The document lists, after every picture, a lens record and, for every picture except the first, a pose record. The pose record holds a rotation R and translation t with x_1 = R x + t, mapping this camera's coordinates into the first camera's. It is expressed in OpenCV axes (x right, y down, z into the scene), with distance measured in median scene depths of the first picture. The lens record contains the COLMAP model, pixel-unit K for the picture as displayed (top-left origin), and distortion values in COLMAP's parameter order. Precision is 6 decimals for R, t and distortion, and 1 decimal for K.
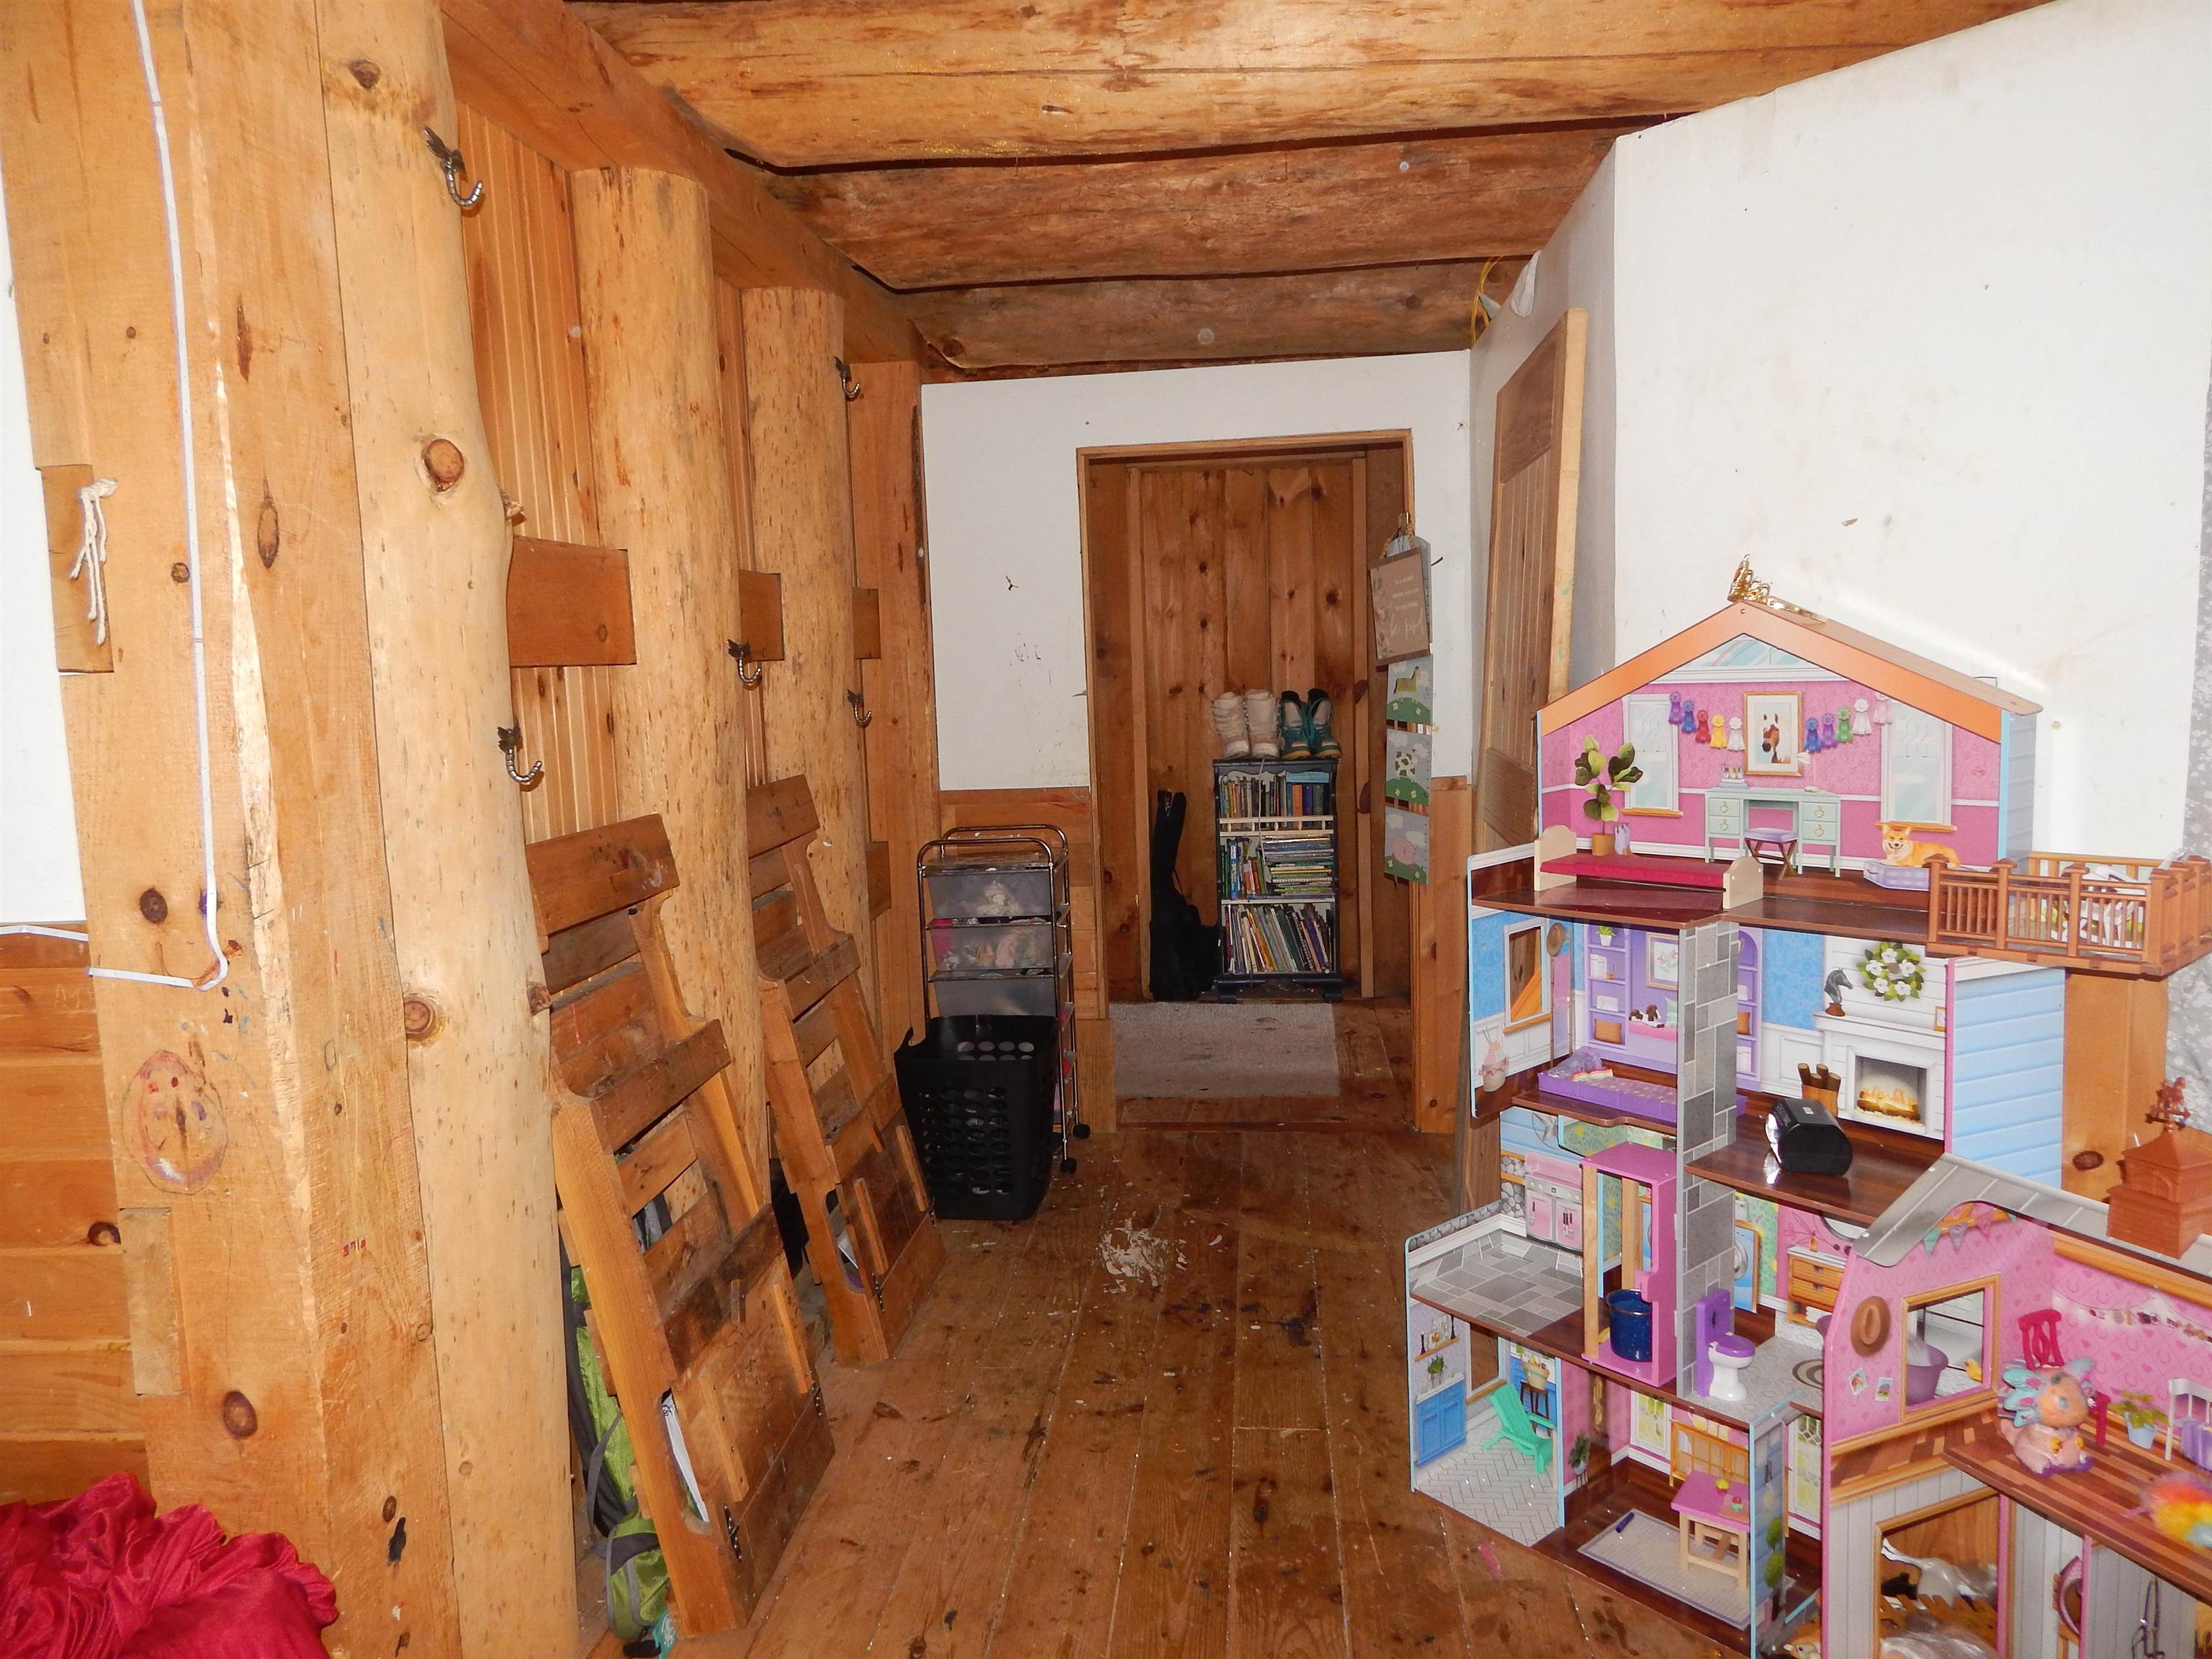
lens RADIAL K [[1449.2, 0, 1106.5], [0, 1449.2, 824.4], [0, 0, 1]] dist [0.002775, -0.008913]
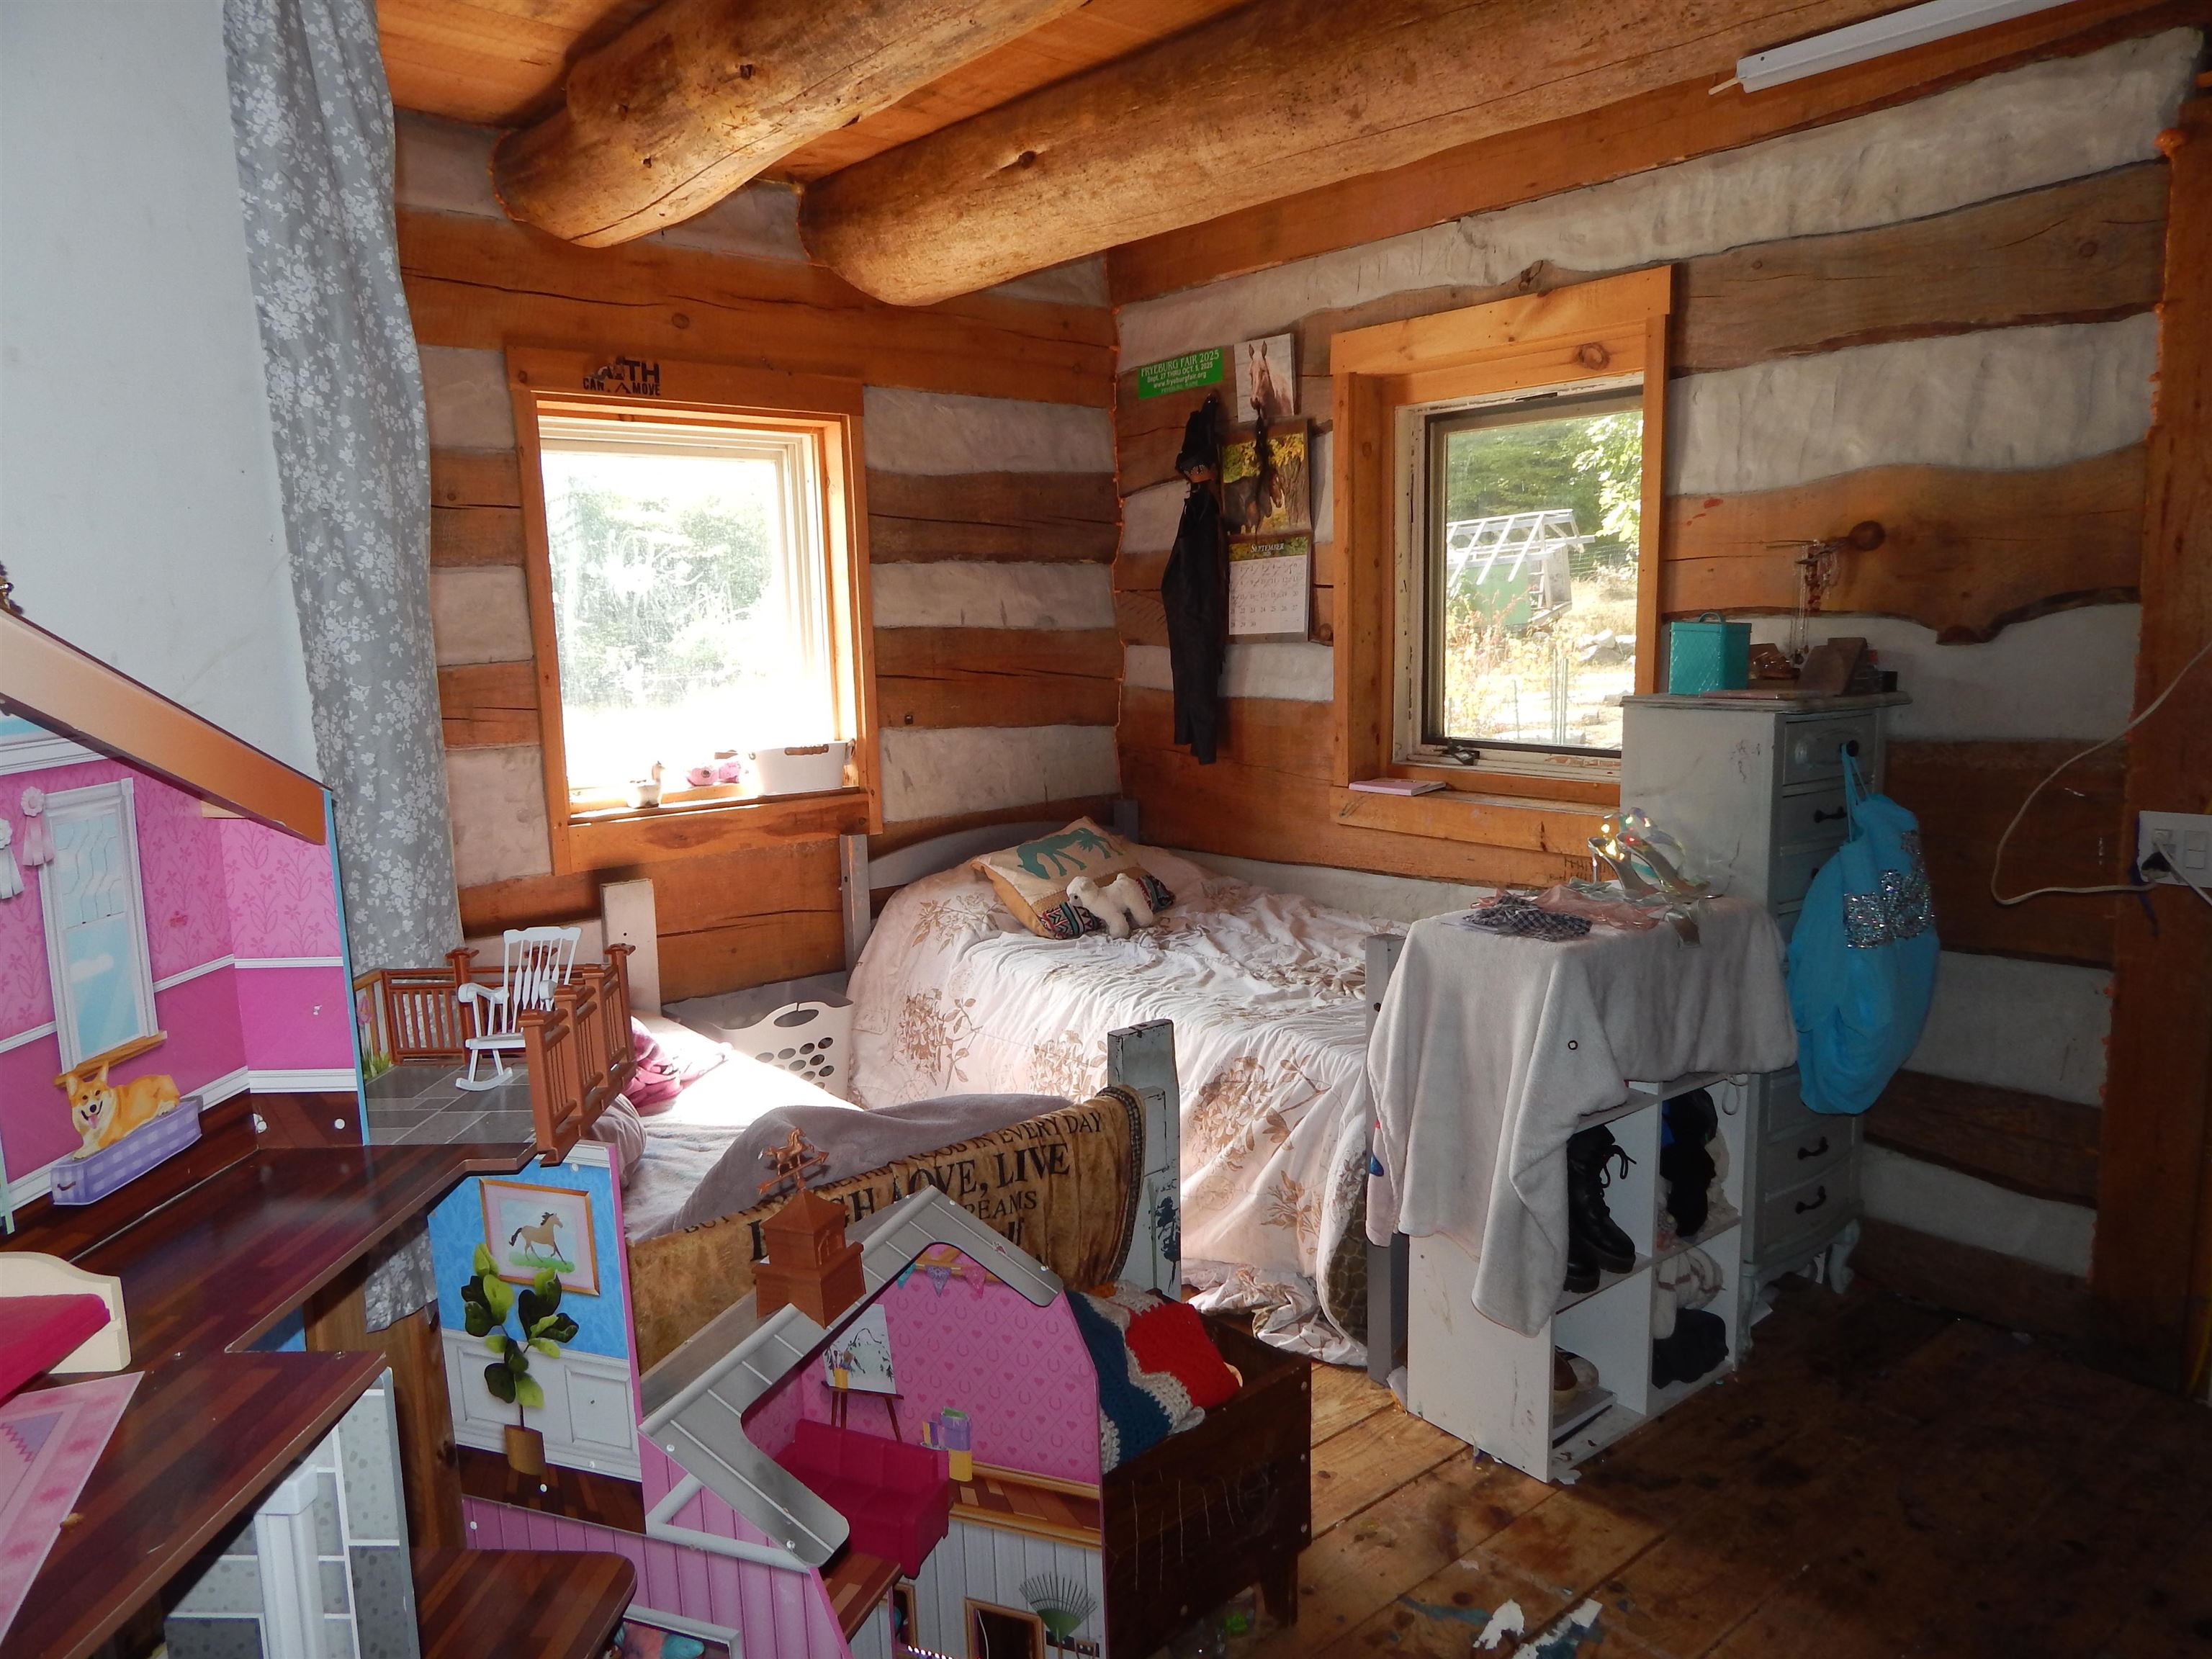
lens RADIAL K [[1449.2, 0, 1105.4], [0, 1449.2, 826.4], [0, 0, 1]] dist [0.002775, -0.008913]
pose [[-0.724979, -0.055328, 0.686545, -0.020754], [0.120435, 0.971230, 0.205447, -0.134952], [-0.678160, 0.231629, -0.697457, 1.090271]]
